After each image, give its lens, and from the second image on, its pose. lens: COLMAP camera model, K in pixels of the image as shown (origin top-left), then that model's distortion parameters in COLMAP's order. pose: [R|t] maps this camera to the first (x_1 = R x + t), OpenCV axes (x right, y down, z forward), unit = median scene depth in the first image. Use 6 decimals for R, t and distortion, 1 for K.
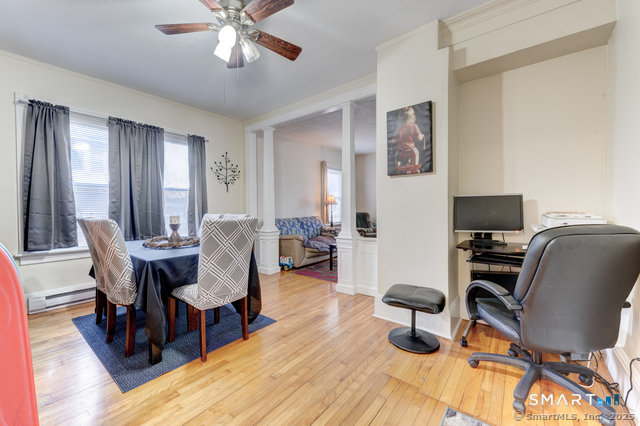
lens RADIAL K [[254.3, 0, 318.0], [0, 254.3, 212.3], [0, 0, 1]] dist [0.000599, -0.000226]
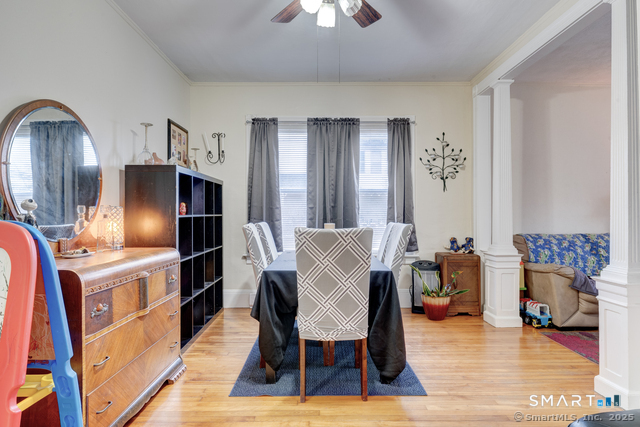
lens RADIAL K [[376.5, 0, 319.6], [0, 376.5, 213.3], [0, 0, 1]] dist [-0.002745, -0.000860]
pose [[0.626569, 0.002108, -0.779363, 0.269063], [-0.016917, 0.999798, -0.010897, -0.004723], [0.779182, 0.020012, 0.626478, 0.138165]]
